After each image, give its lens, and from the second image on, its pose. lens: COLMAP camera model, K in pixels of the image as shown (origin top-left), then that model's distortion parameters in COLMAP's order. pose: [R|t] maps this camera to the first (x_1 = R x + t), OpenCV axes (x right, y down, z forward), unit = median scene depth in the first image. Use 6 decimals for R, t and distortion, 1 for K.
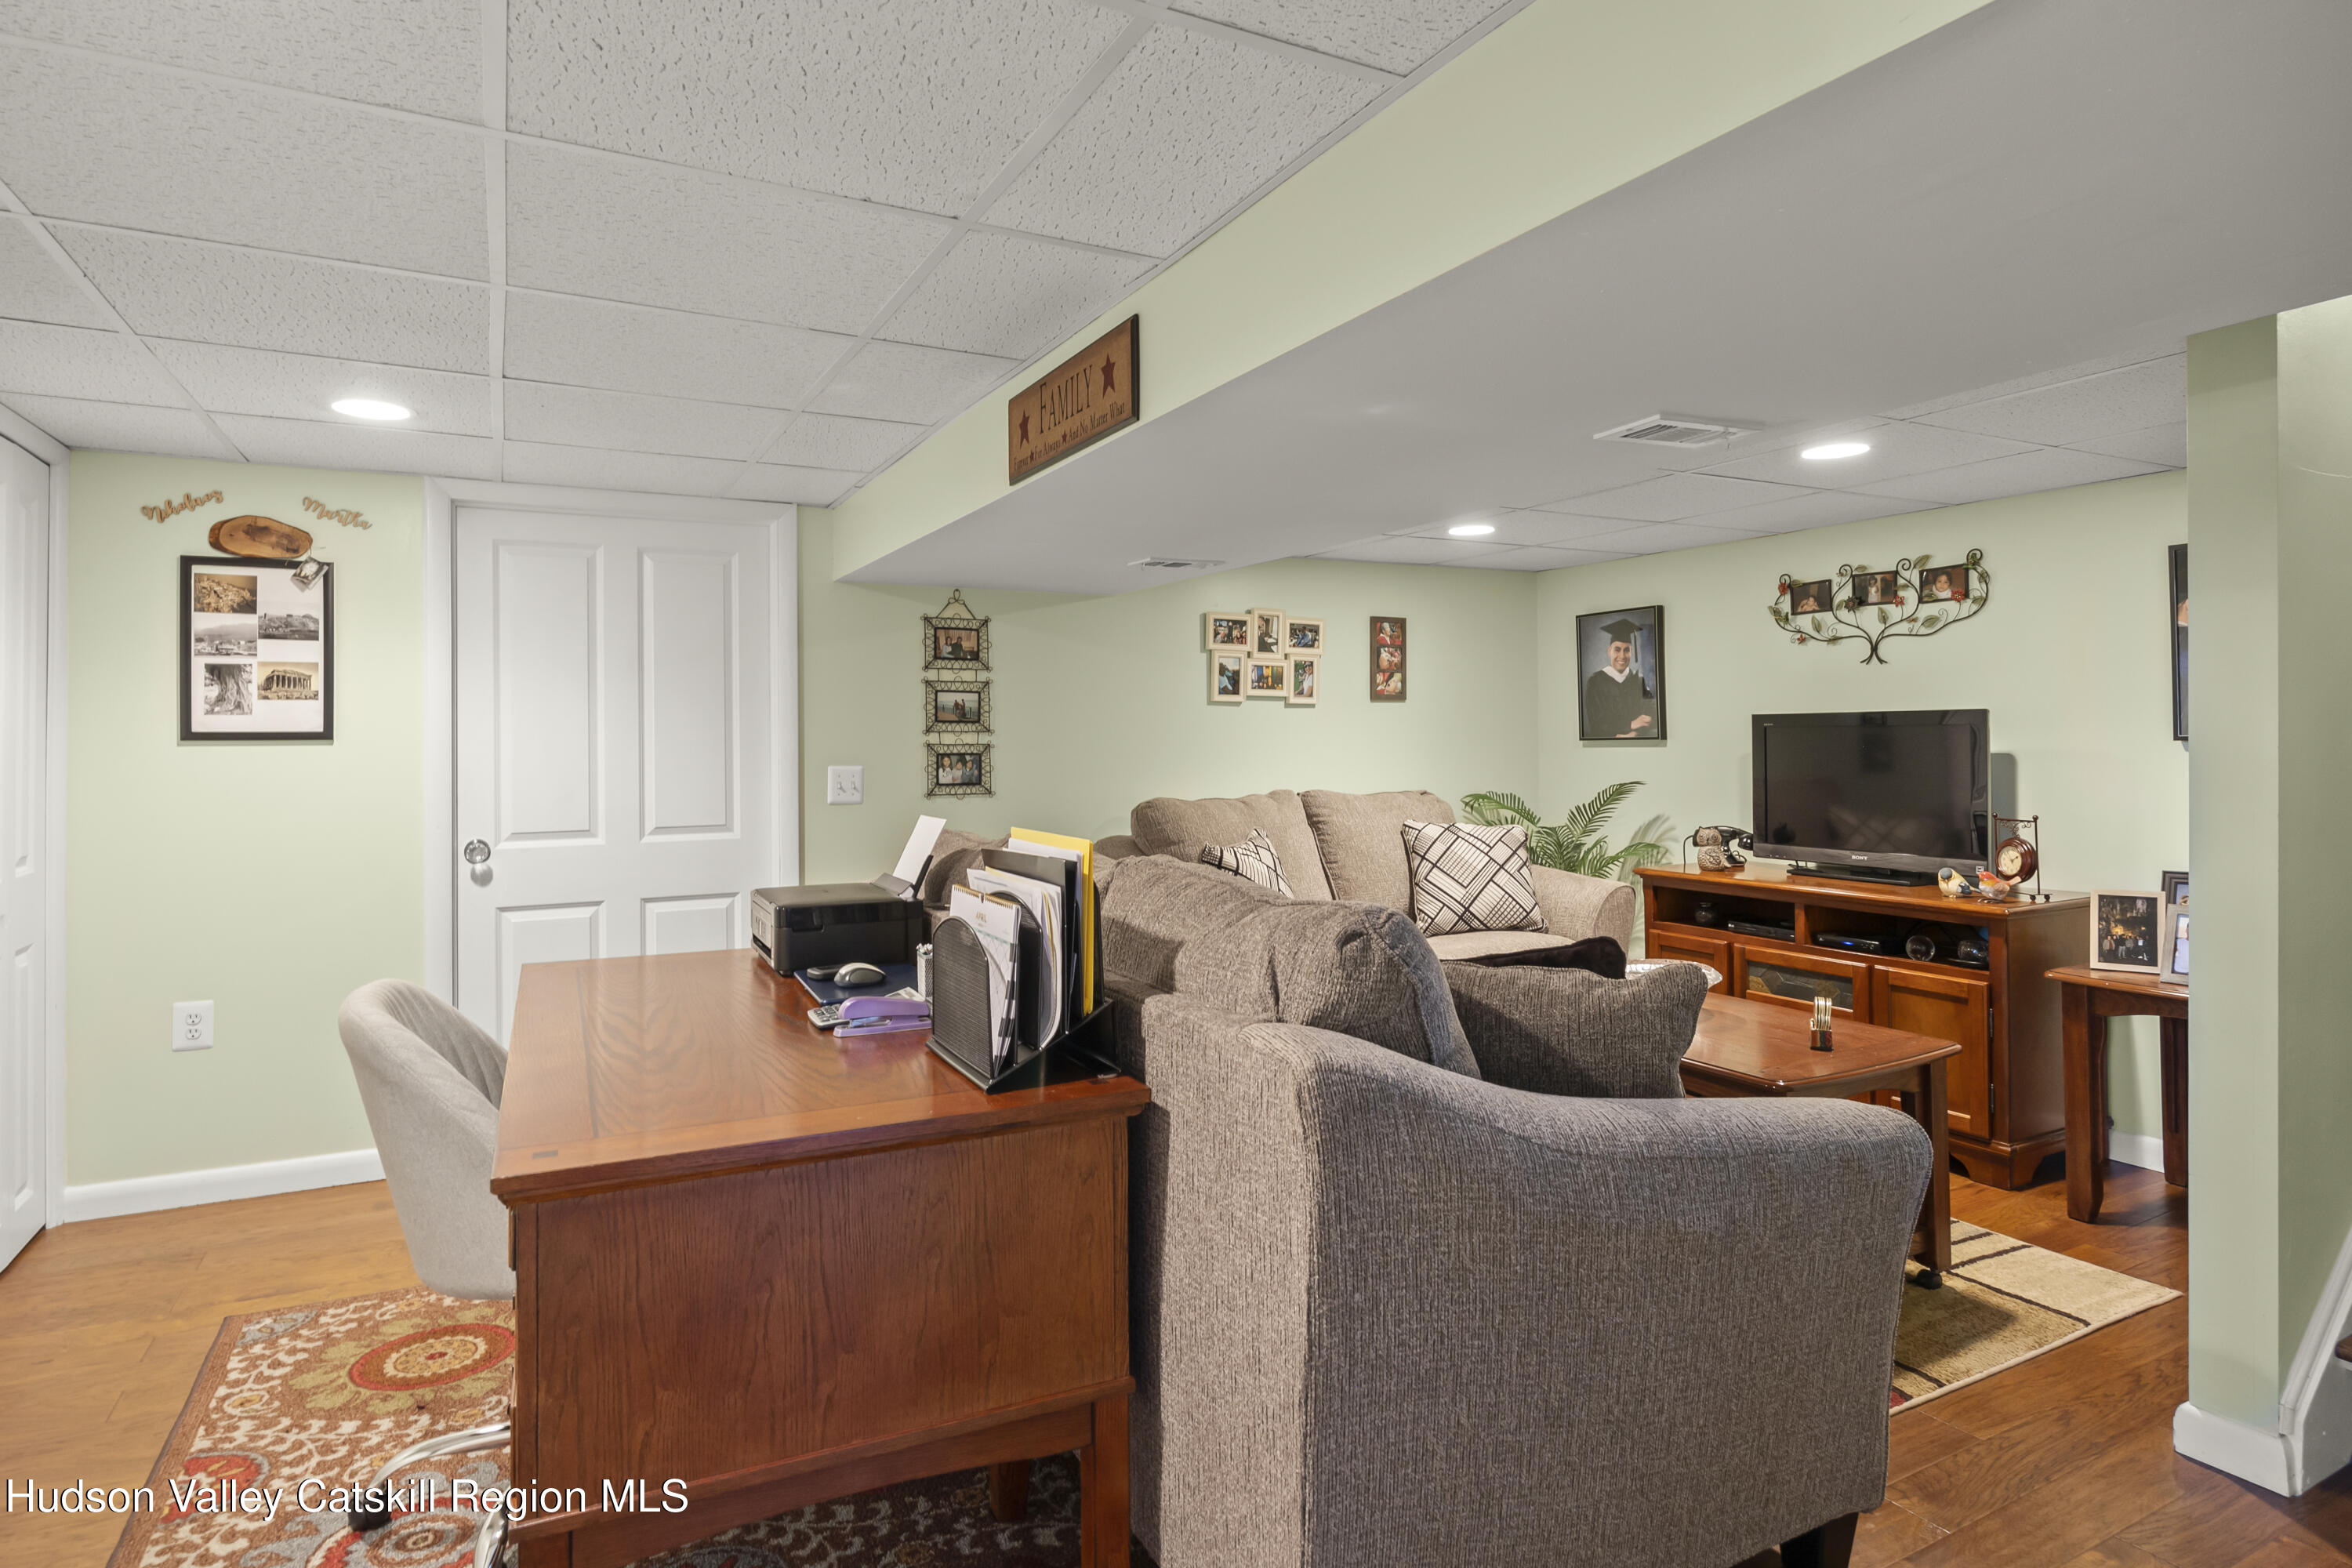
lens RADIAL K [[1240.7, 0, 1196.4], [0, 1240.7, 734.1], [0, 0, 1]] dist [-0.001702, -0.001813]
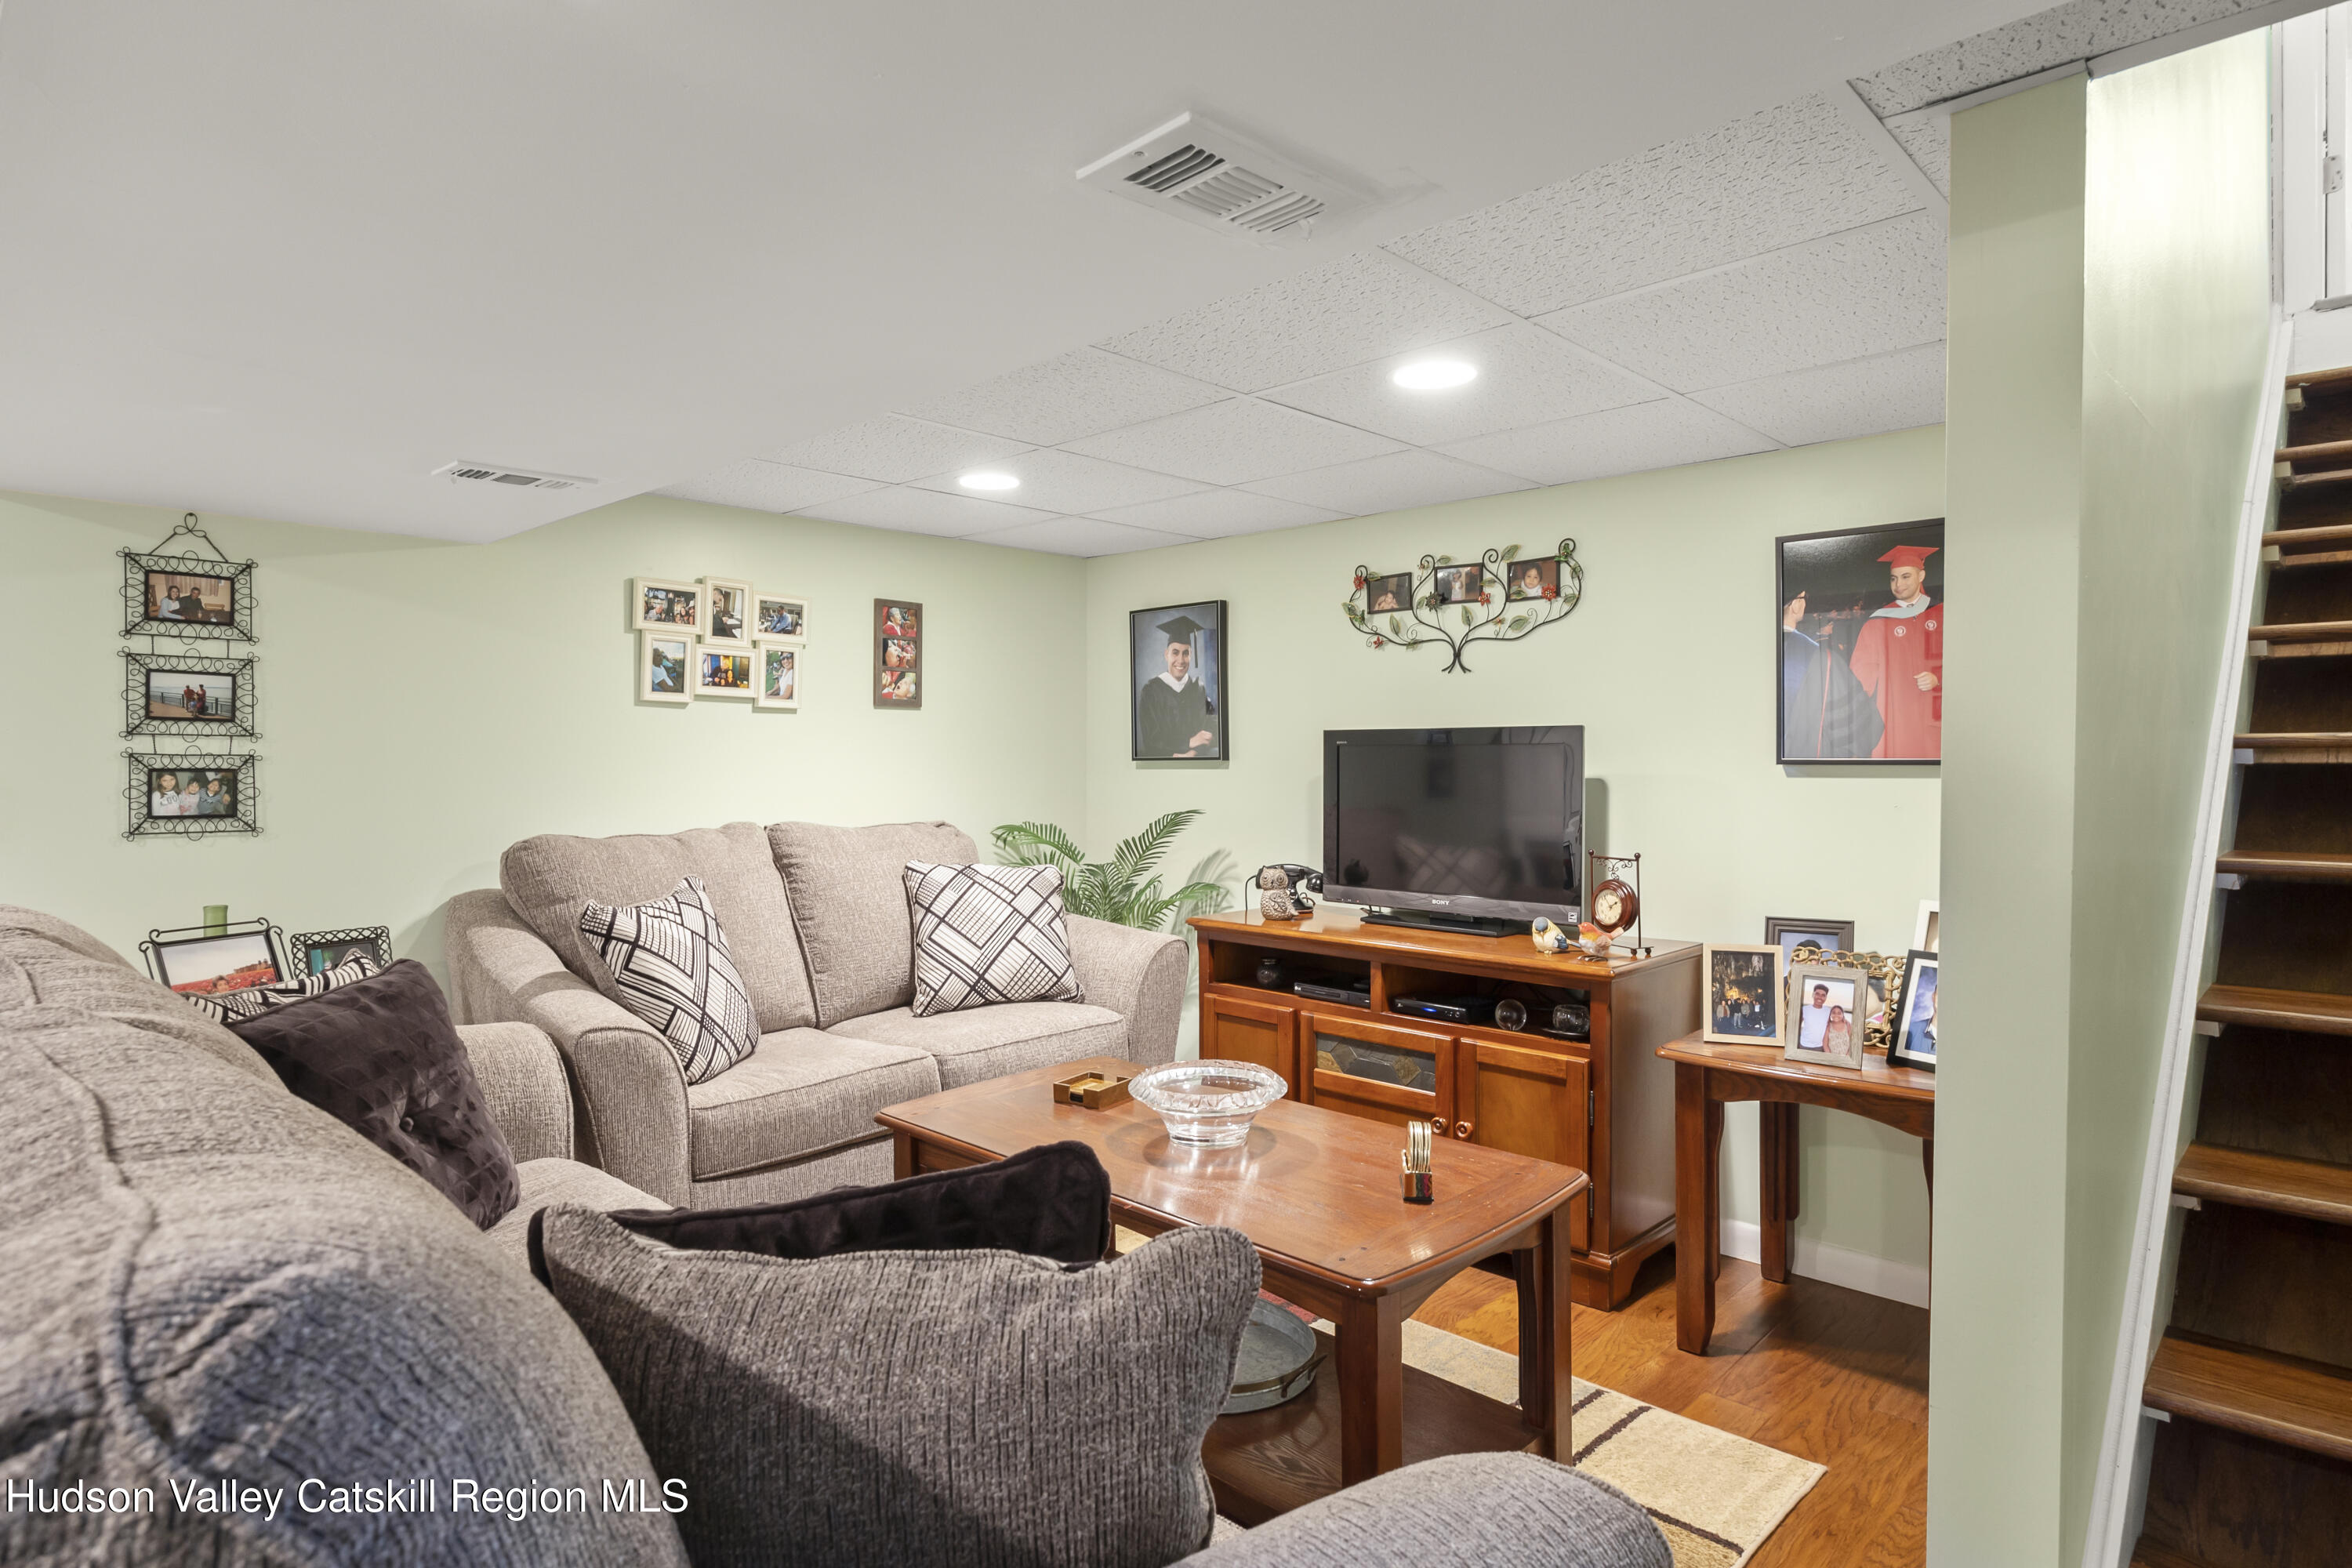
lens RADIAL K [[1240.7, 0, 1173.3], [0, 1240.7, 775.9], [0, 0, 1]] dist [-0.001702, -0.001813]
pose [[0.952748, 0.006958, 0.303683, 0.099125], [-0.011423, 0.999851, 0.012929, 0.005251], [-0.303548, -0.015787, 0.952685, 0.236824]]
